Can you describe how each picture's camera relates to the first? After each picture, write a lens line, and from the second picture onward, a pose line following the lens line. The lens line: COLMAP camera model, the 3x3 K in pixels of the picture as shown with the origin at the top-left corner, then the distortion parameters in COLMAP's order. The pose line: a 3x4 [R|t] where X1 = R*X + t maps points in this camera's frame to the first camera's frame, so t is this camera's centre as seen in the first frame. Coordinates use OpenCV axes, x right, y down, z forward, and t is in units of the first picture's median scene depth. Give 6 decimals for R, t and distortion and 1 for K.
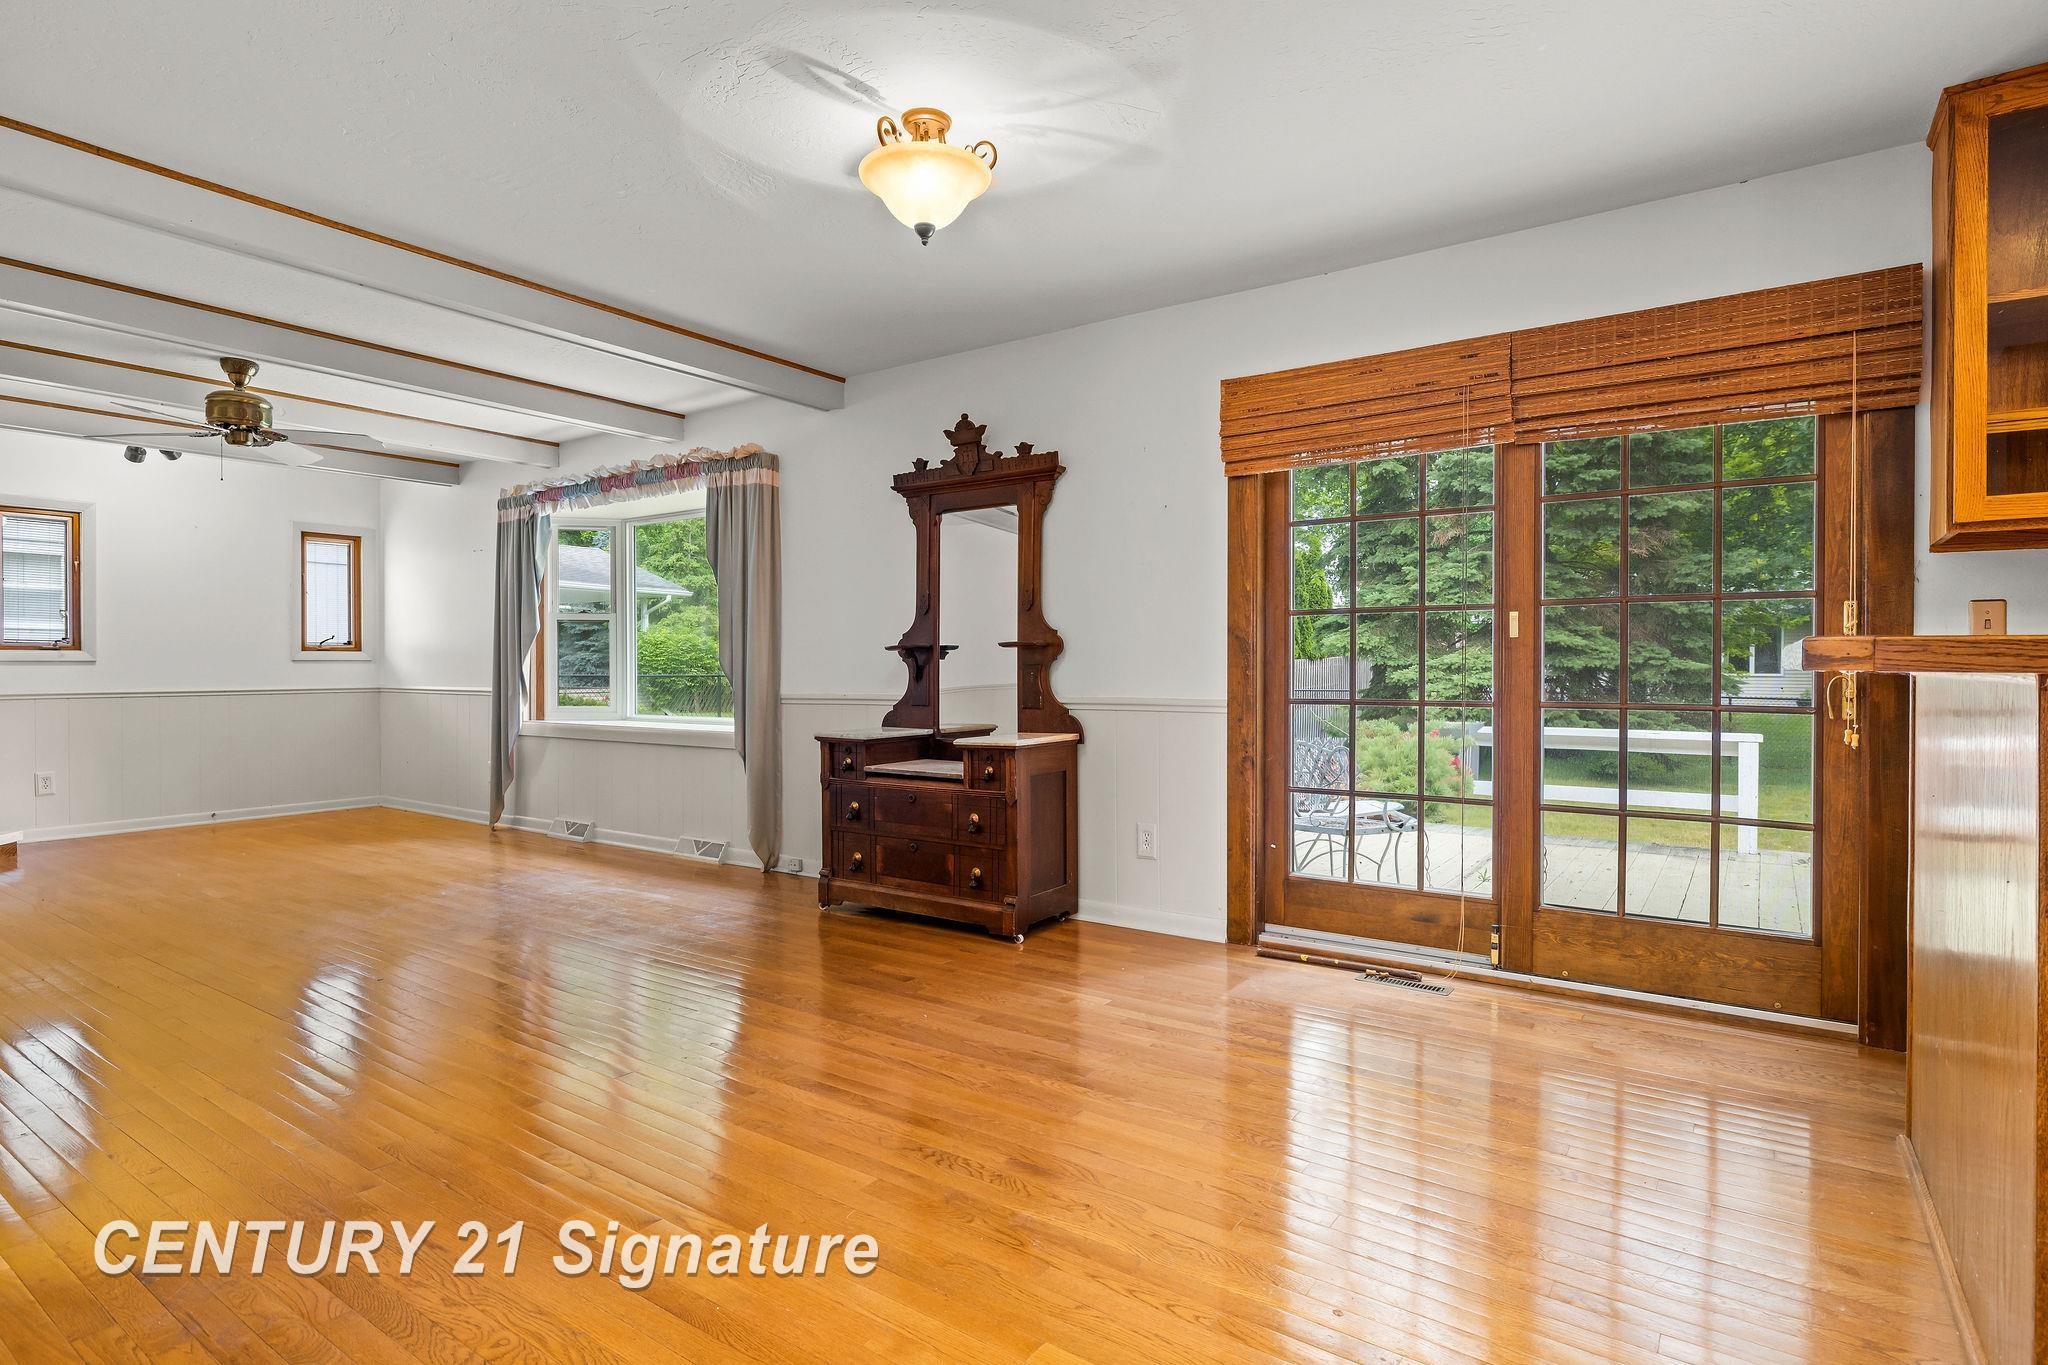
lens RADIAL K [[1035.8, 0, 989.7], [0, 1035.8, 679.5], [0, 0, 1]] dist [-0.001633, -0.000196]
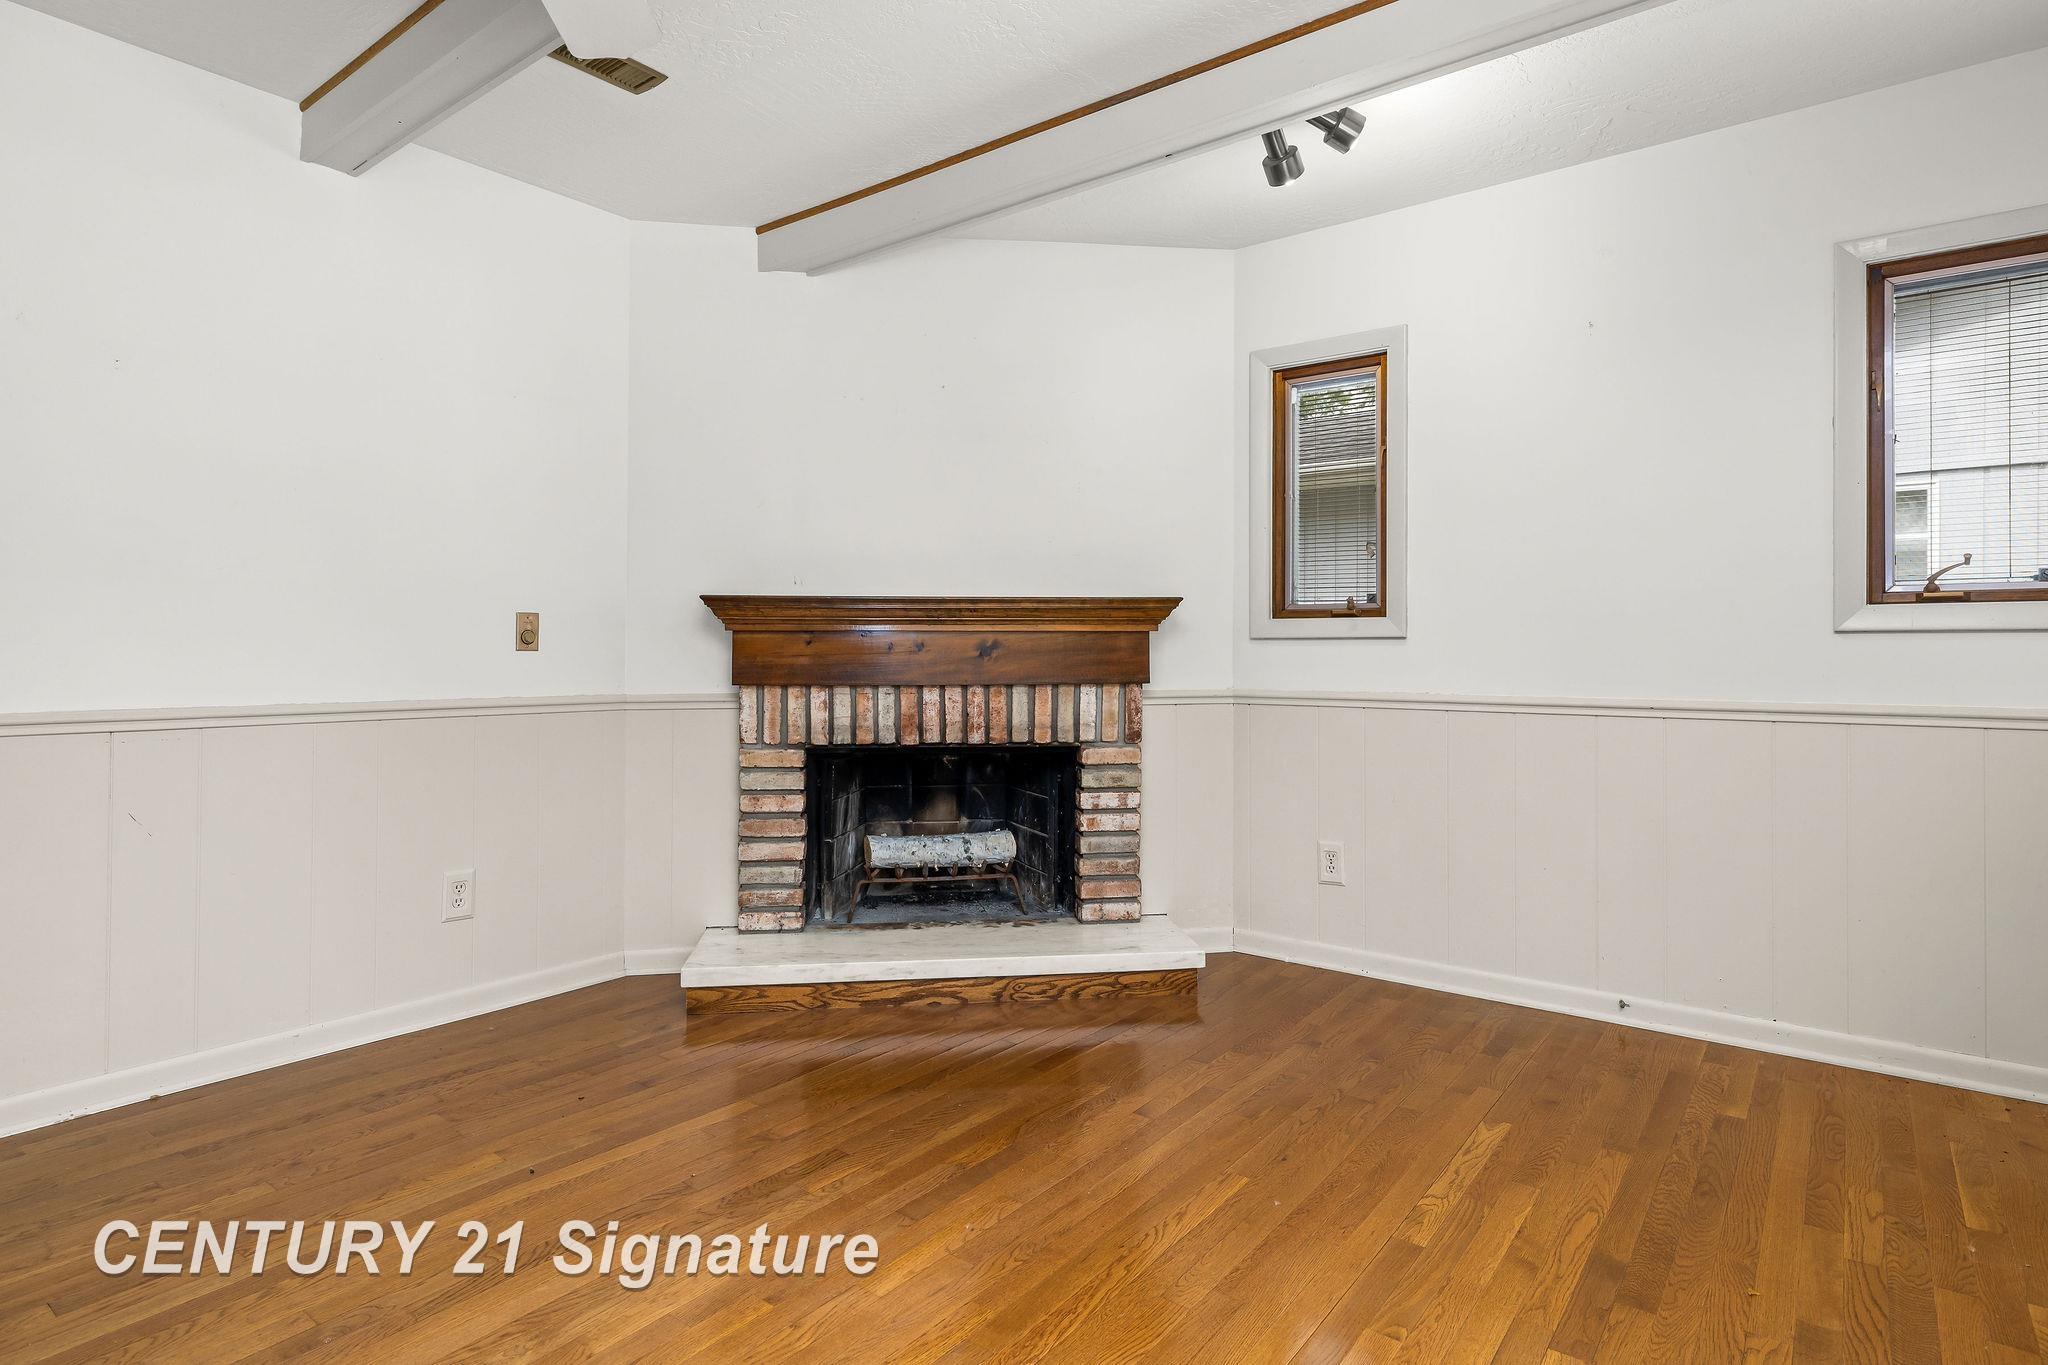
lens RADIAL K [[1068.3, 0, 1031.3], [0, 1068.3, 653.6], [0, 0, 1]] dist [-0.001281, 0.001273]
pose [[-0.015275, 0.000290, -0.999883, -0.516815], [-0.016218, 0.999868, 0.000537, -0.011200], [0.999752, 0.016224, -0.015268, 1.257635]]
